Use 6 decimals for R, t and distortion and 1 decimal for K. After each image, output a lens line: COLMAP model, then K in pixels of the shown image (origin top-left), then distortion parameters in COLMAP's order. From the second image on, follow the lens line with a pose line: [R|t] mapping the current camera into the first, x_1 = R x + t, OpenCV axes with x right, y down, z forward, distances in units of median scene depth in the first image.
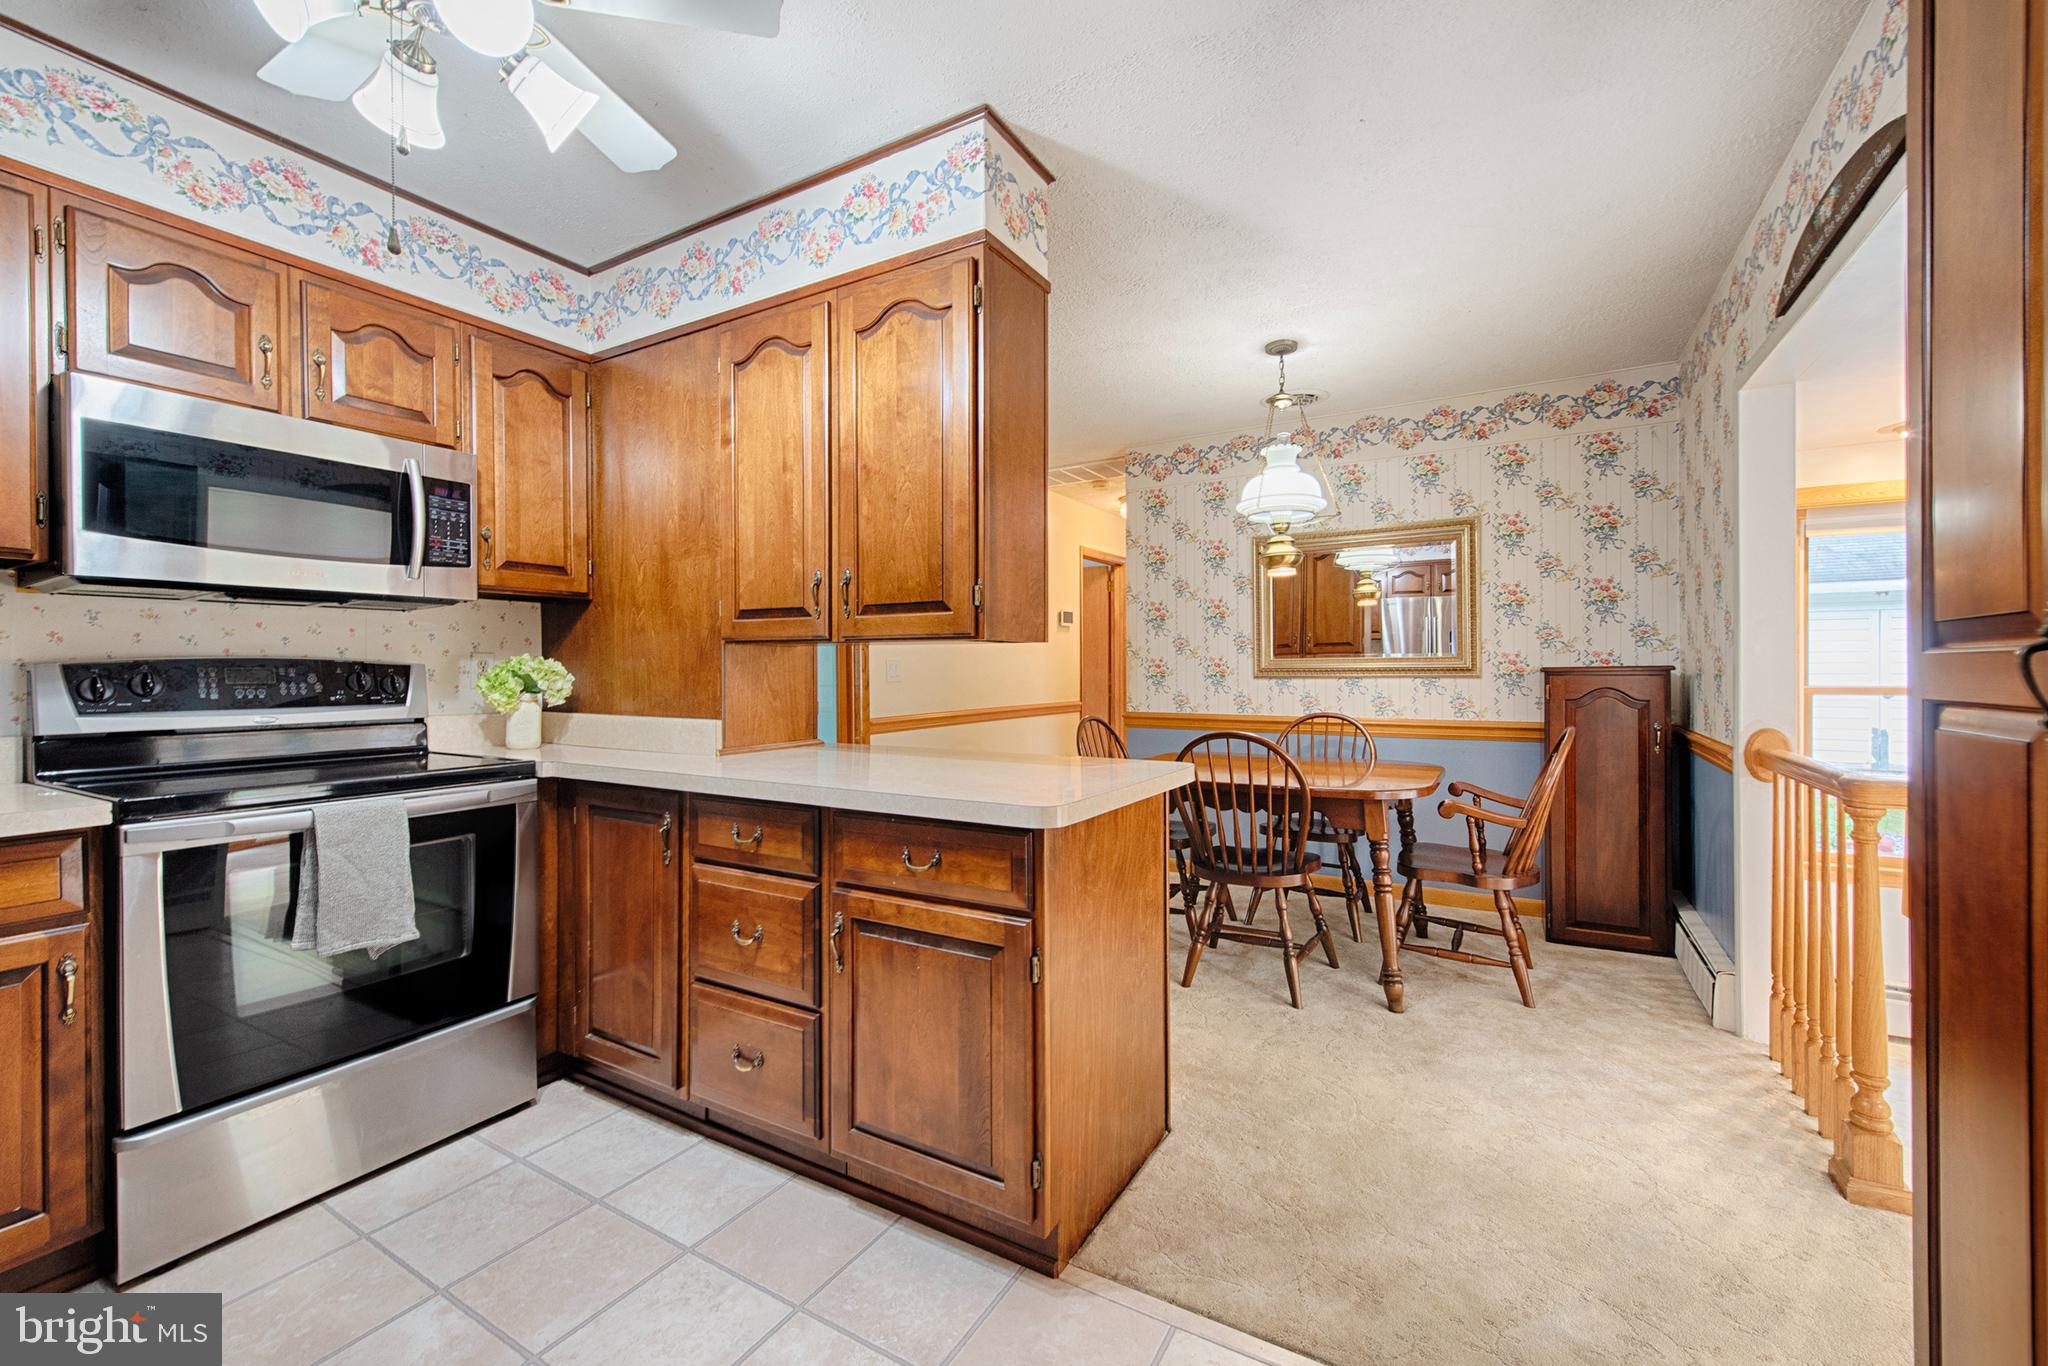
lens RADIAL K [[836.7, 0, 1026.6], [0, 836.7, 679.5], [0, 0, 1]] dist [0.001162, -0.000783]
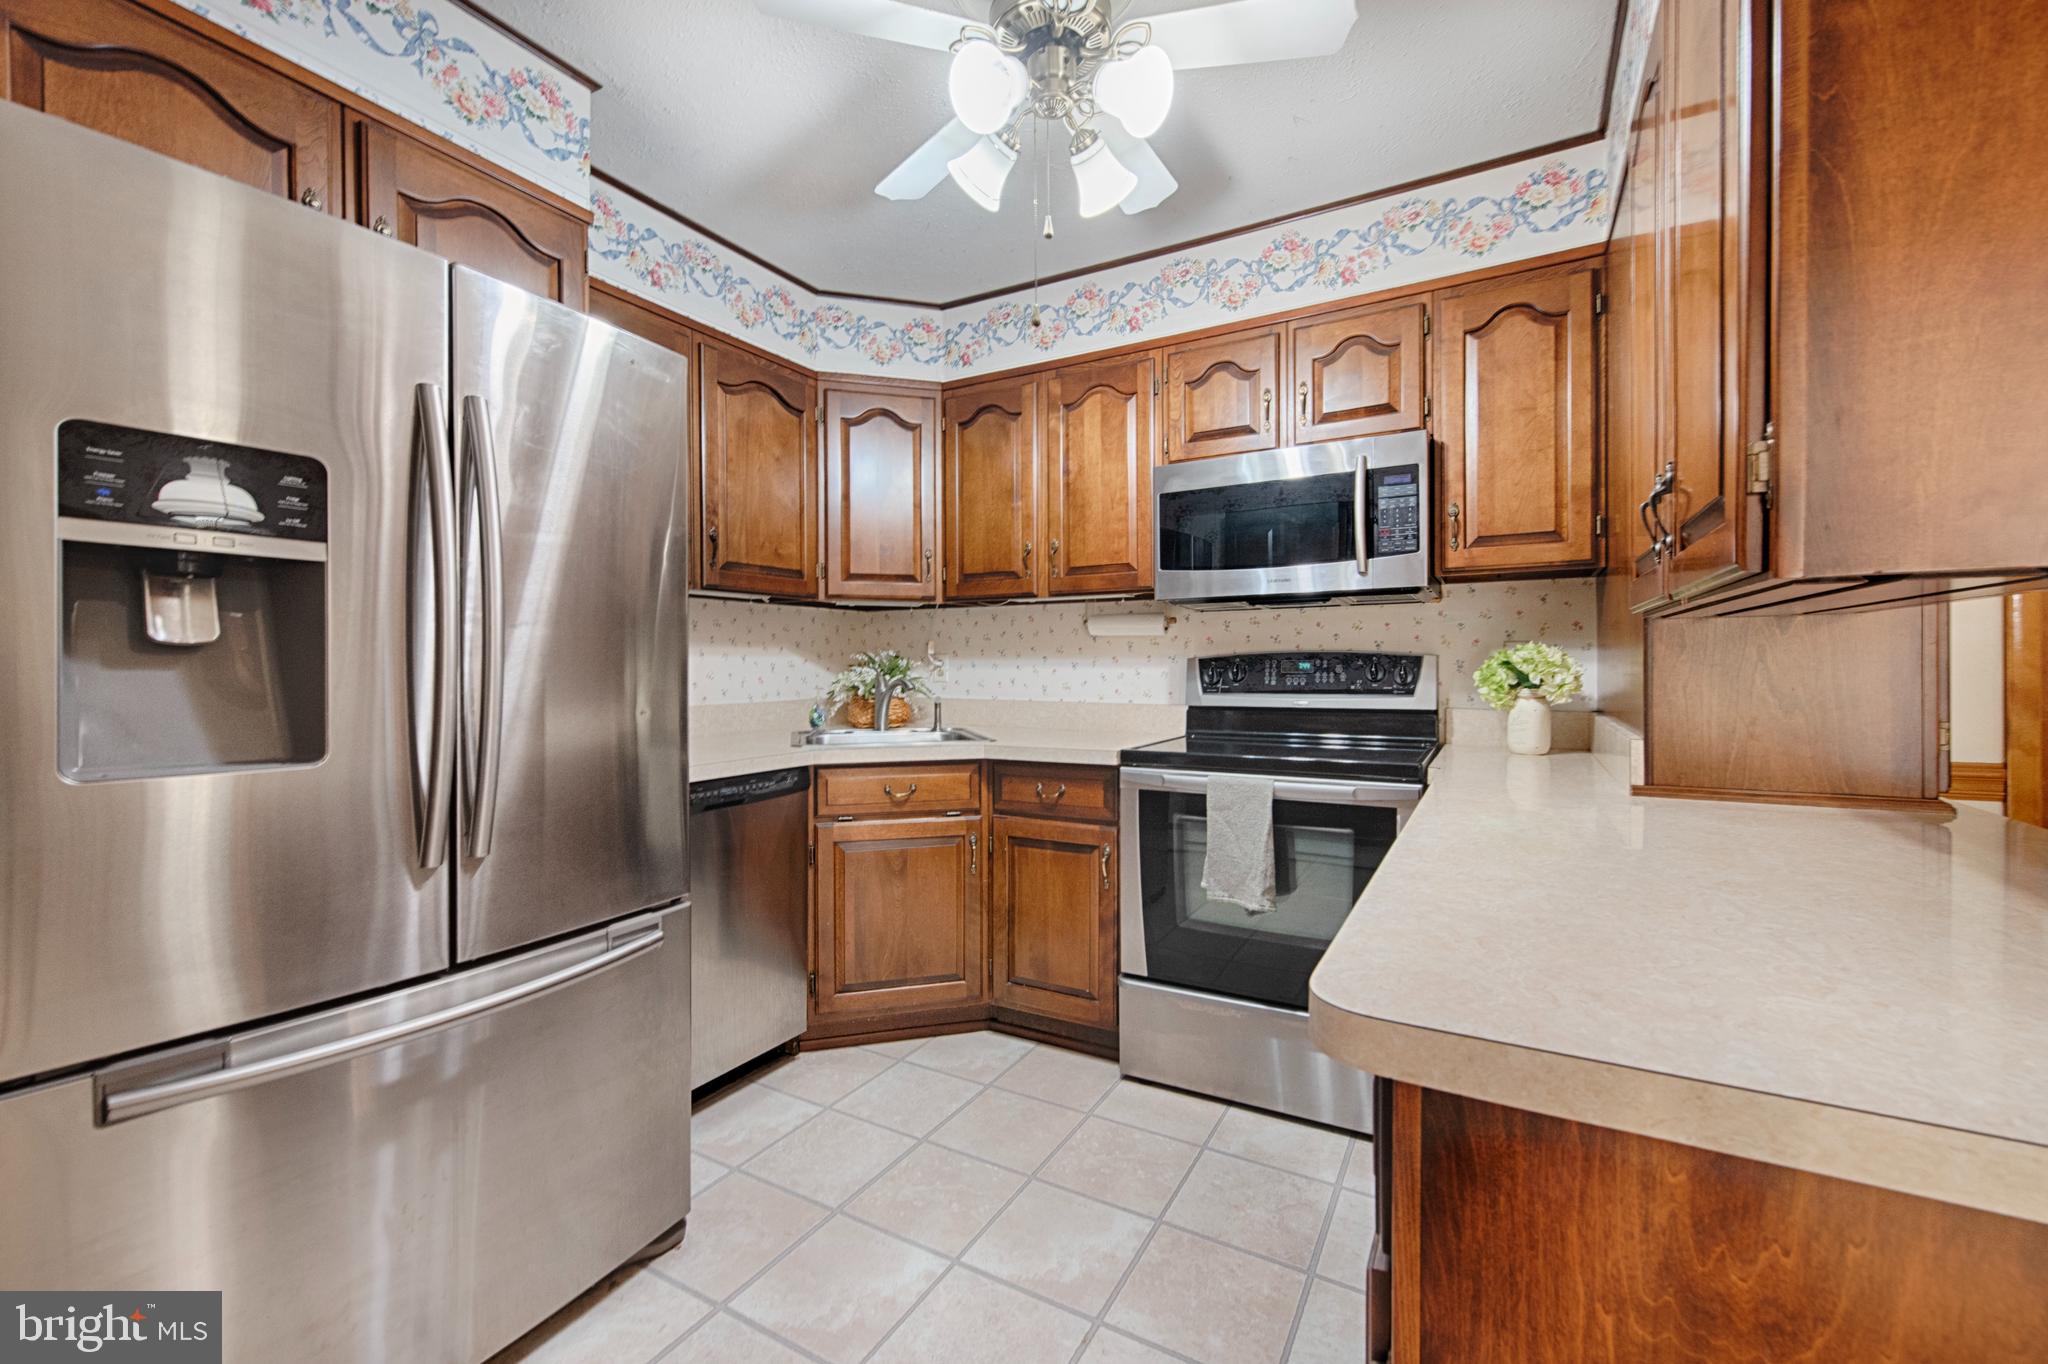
lens RADIAL K [[836.7, 0, 1020.8], [0, 836.7, 675.4], [0, 0, 1]] dist [0.001162, -0.000783]
pose [[0.014006, 0.015454, -0.999782, 0.263362], [-0.006699, 0.999860, 0.015361, -0.006461], [0.999879, 0.006482, 0.014107, 0.526531]]
